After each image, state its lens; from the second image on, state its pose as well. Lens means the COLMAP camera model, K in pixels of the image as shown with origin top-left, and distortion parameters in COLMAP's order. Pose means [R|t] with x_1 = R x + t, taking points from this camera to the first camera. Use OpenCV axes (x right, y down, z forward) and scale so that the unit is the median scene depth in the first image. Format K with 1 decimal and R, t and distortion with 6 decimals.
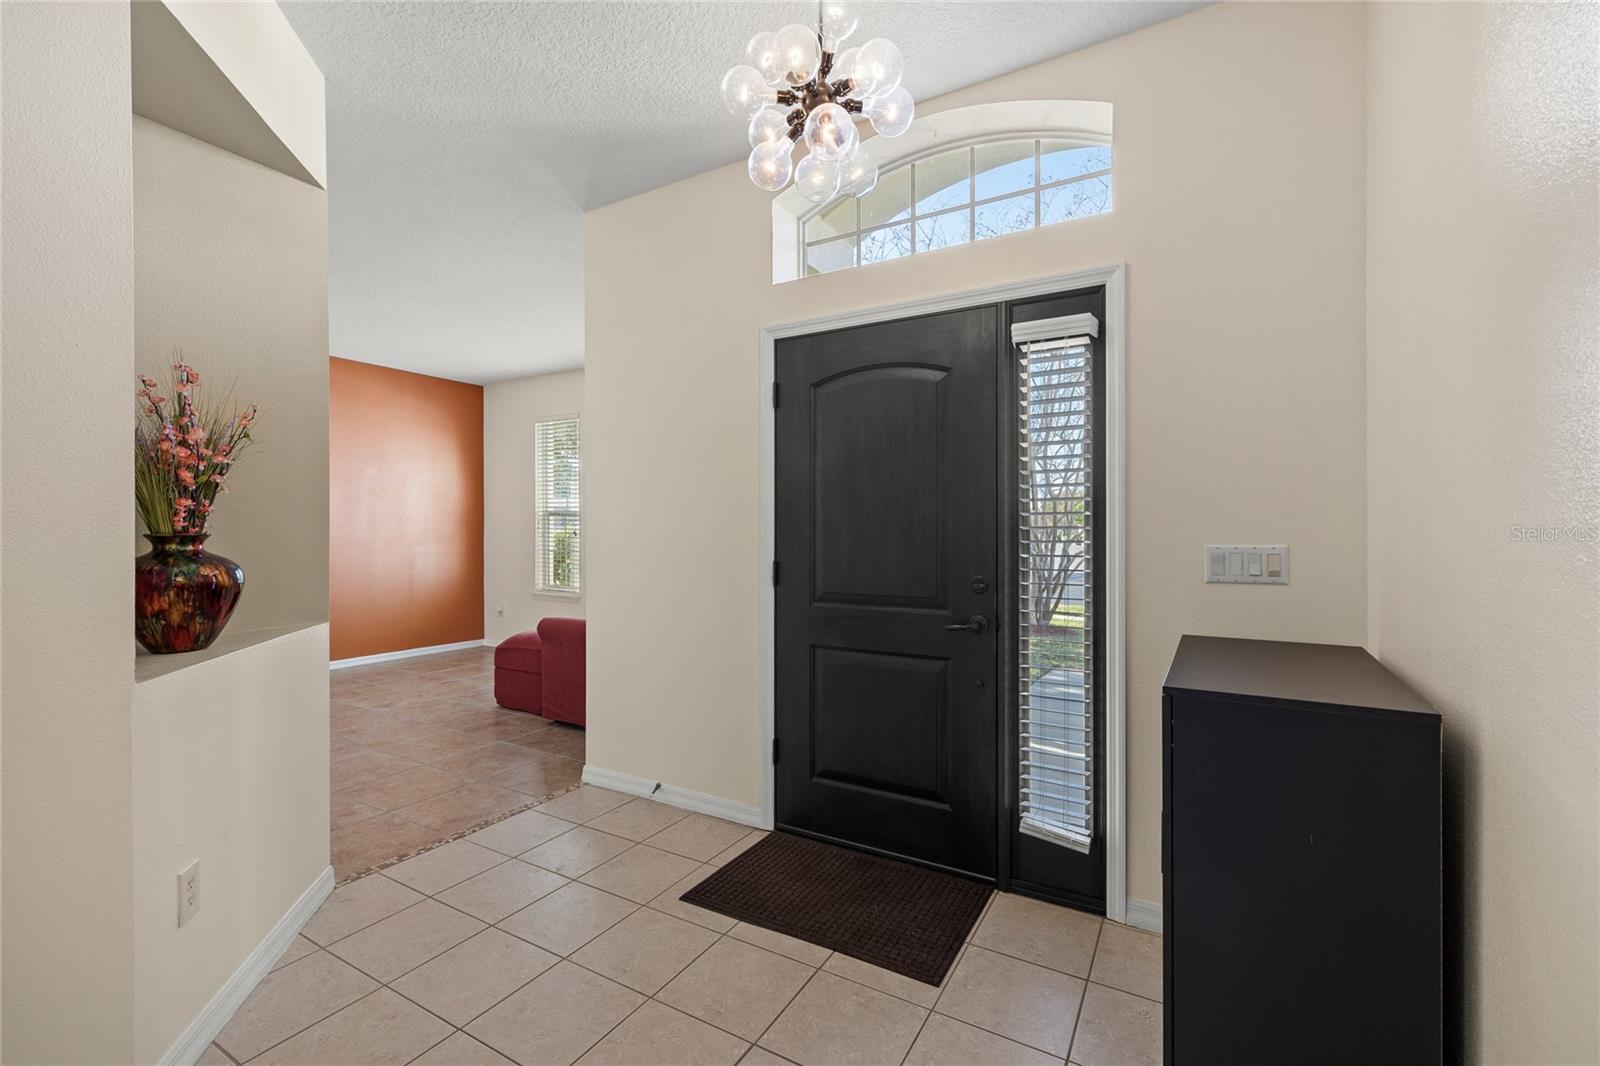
lens RADIAL K [[687.7, 0, 795.4], [0, 687.7, 538.5], [0, 0, 1]] dist [-0.002591, 0.001662]
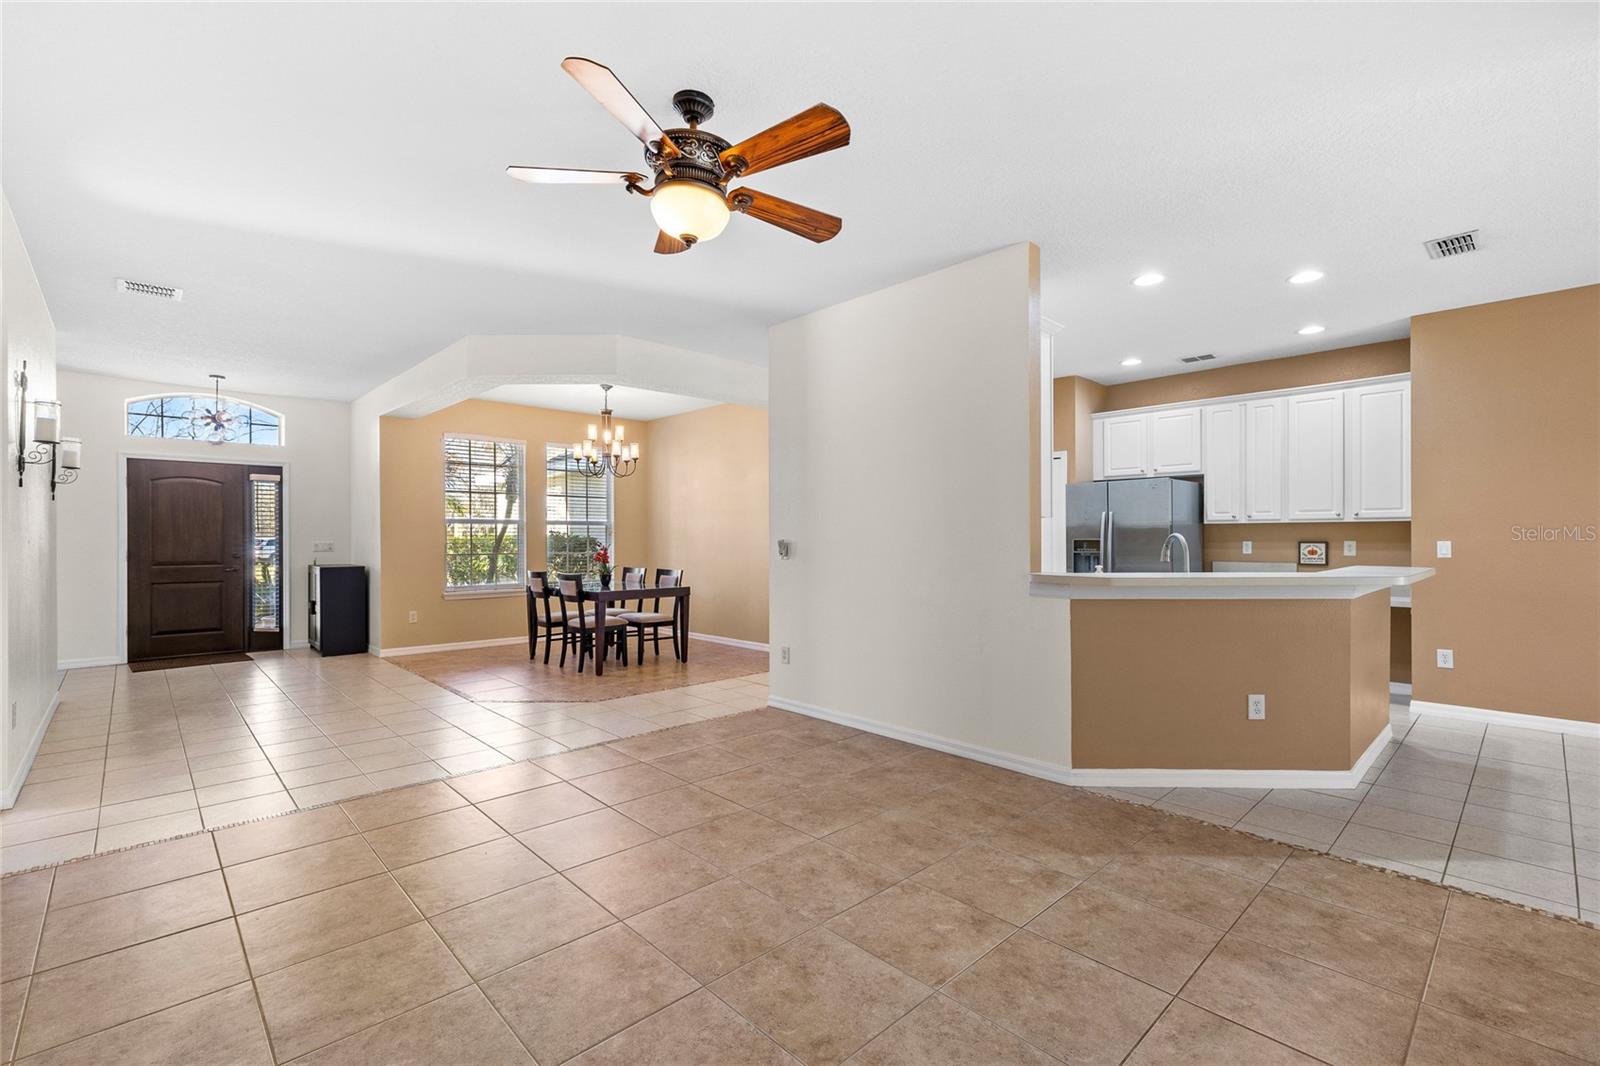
lens RADIAL K [[687.7, 0, 785.9], [0, 687.7, 529.6], [0, 0, 1]] dist [-0.002591, 0.001662]
pose [[0.279745, 0.007597, 0.960044, -2.011543], [0.007720, 0.999919, -0.010162, 0.001704], [-0.960043, 0.010254, 0.279664, -2.236151]]
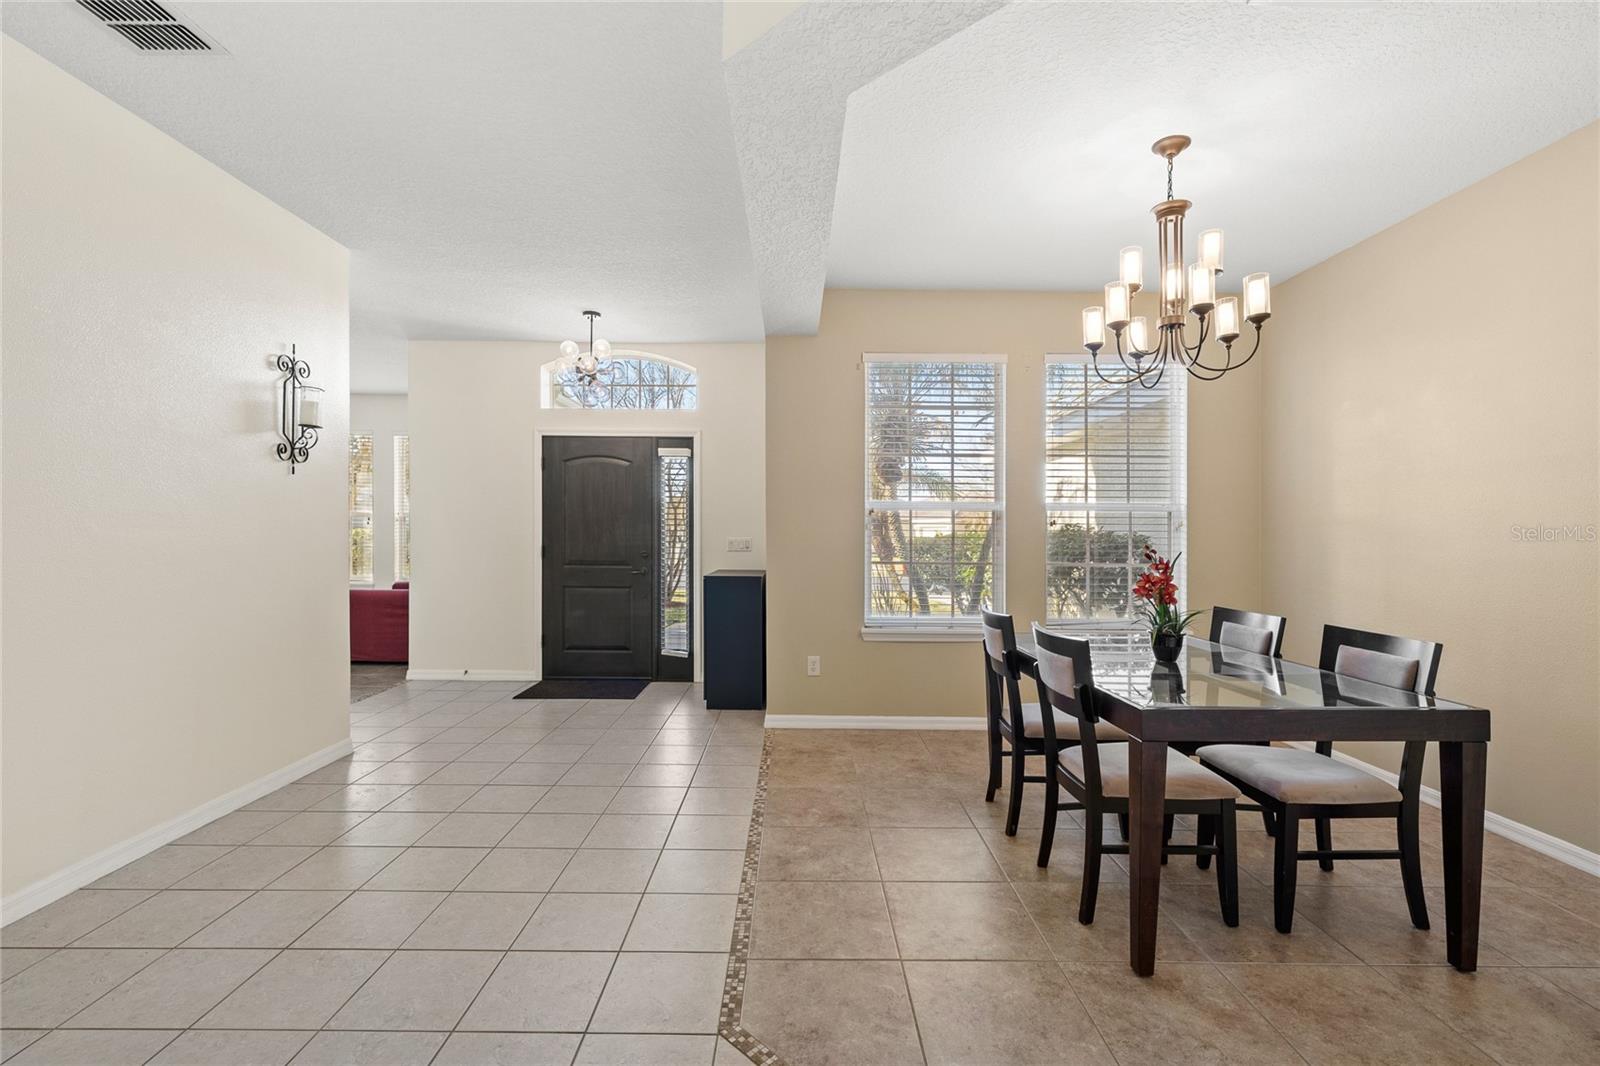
lens RADIAL K [[687.7, 0, 802.9], [0, 687.7, 535.0], [0, 0, 1]] dist [-0.002591, 0.001662]
pose [[0.856024, 0.001467, 0.516934, -0.496464], [-0.001237, 0.999999, -0.000790, 0.000794], [-0.516934, 0.000037, 0.856025, -1.328342]]
